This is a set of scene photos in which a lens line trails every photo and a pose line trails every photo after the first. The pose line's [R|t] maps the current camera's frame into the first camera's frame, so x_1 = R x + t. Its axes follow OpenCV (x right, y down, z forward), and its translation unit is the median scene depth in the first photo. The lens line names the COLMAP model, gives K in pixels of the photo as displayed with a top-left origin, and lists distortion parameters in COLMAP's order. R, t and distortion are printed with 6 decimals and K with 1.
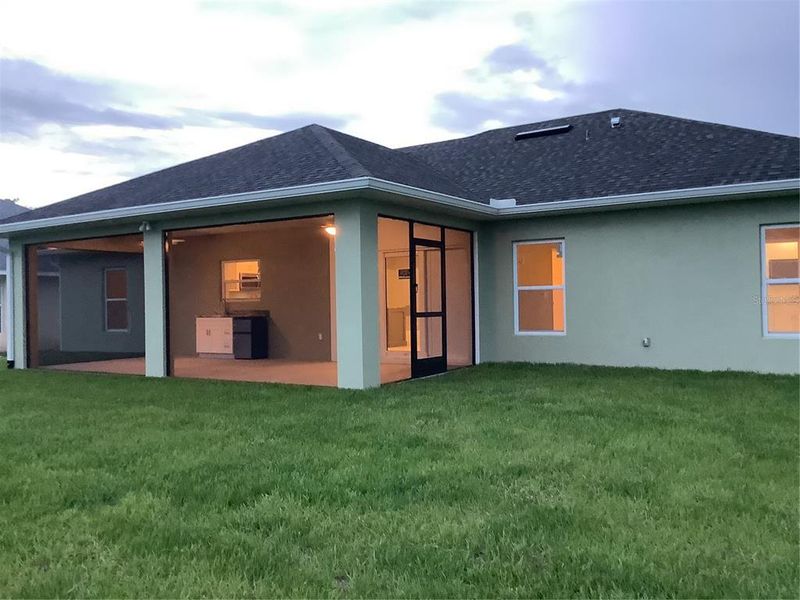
lens RADIAL K [[728.0, 0, 400.8], [0, 728.0, 301.0], [0, 0, 1]] dist [0.072931, -0.071335]
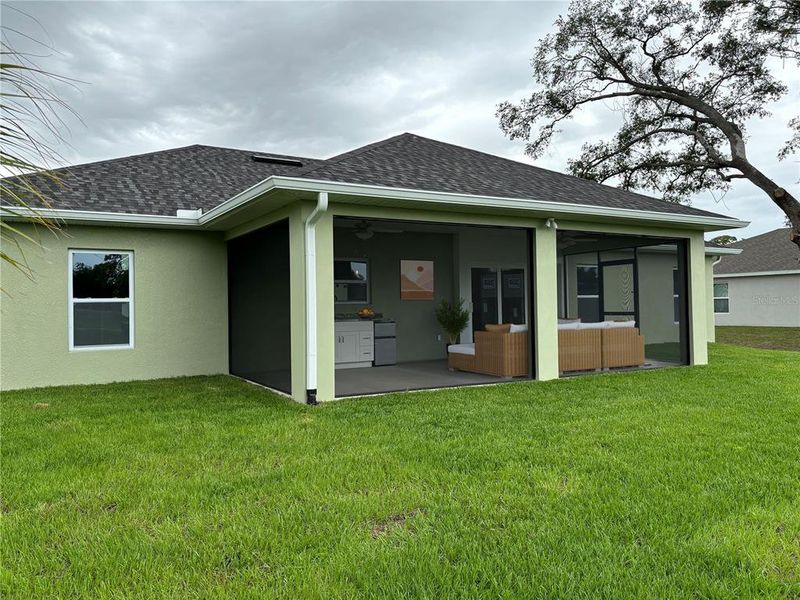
lens RADIAL K [[607.5, 0, 418.4], [0, 607.5, 294.7], [0, 0, 1]] dist [0.088613, -0.004279]
pose [[0.410675, 0.035691, 0.911083, -0.896787], [0.003380, 0.999167, -0.040665, 0.020528], [-0.911776, 0.019780, 0.410212, 0.637319]]
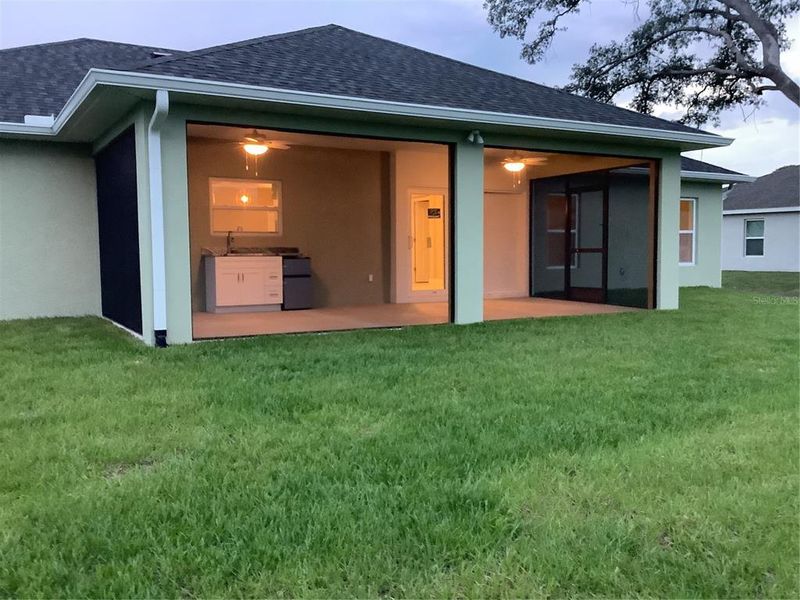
lens RADIAL K [[728.0, 0, 399.6], [0, 728.0, 301.6], [0, 0, 1]] dist [0.072931, -0.071335]
pose [[0.409909, -0.047428, 0.910892, -0.872708], [-0.005109, 0.998512, 0.054289, 0.027909], [-0.912112, -0.026908, 0.409057, 0.576653]]
